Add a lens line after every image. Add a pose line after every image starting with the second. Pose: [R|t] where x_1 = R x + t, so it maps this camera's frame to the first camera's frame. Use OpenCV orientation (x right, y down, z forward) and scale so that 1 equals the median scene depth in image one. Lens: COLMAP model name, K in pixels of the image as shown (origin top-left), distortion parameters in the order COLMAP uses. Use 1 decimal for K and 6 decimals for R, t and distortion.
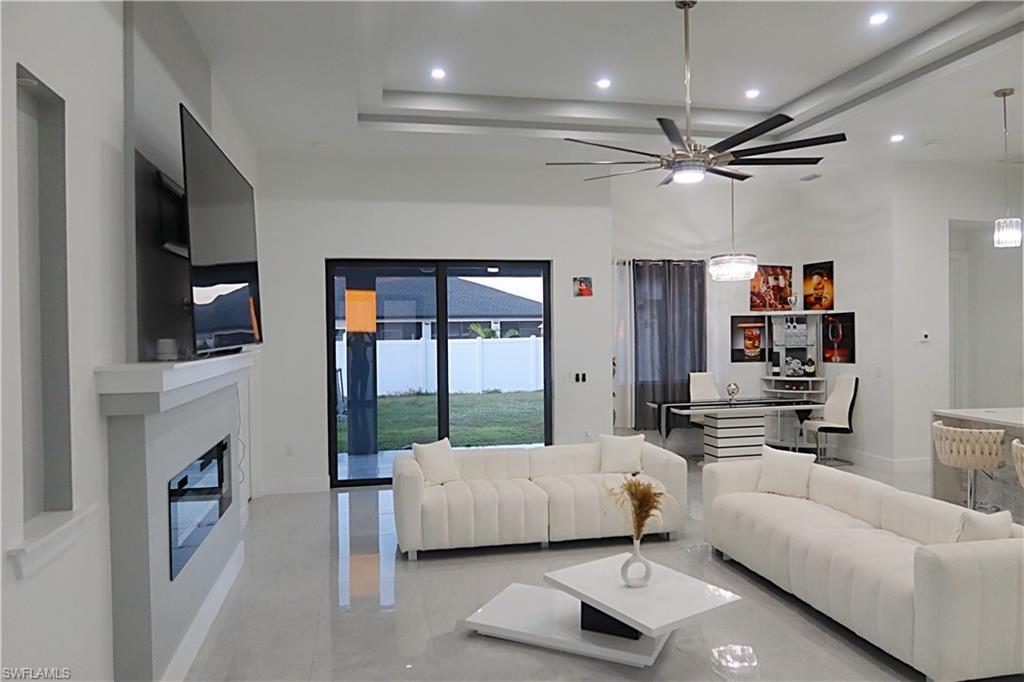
lens RADIAL K [[709.4, 0, 511.7], [0, 709.4, 325.8], [0, 0, 1]] dist [-0.025871, 0.017209]
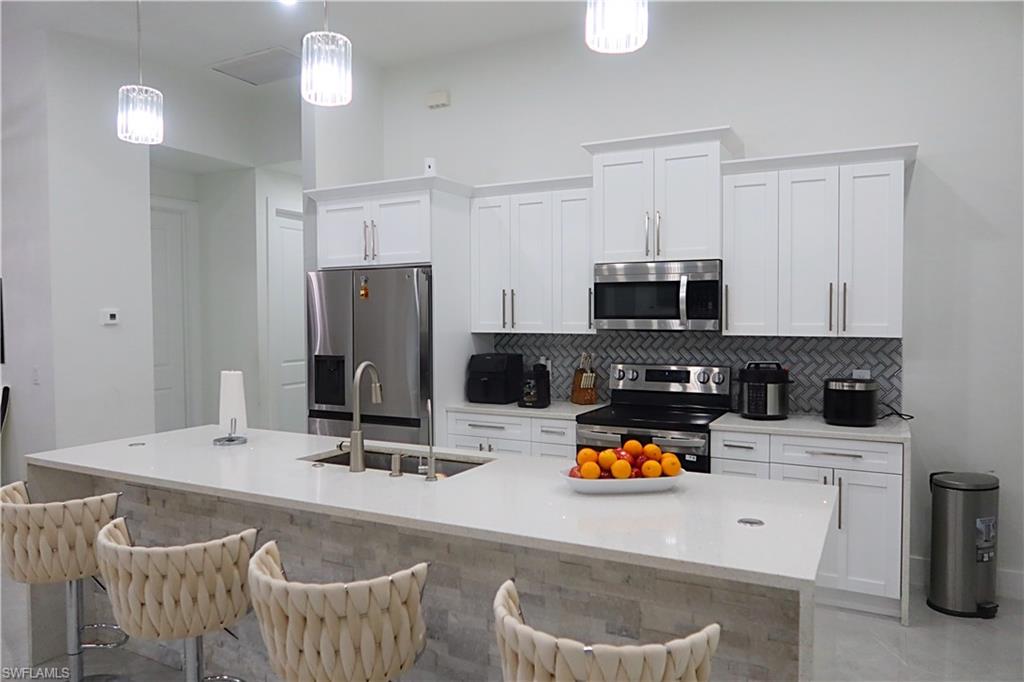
lens RADIAL K [[709.4, 0, 514.0], [0, 709.4, 335.5], [0, 0, 1]] dist [-0.025871, 0.017209]
pose [[0.642608, -0.024942, 0.765789, 0.291080], [0.003434, 0.999554, 0.029675, 0.012879], [-0.766187, -0.016439, 0.642407, 0.267955]]
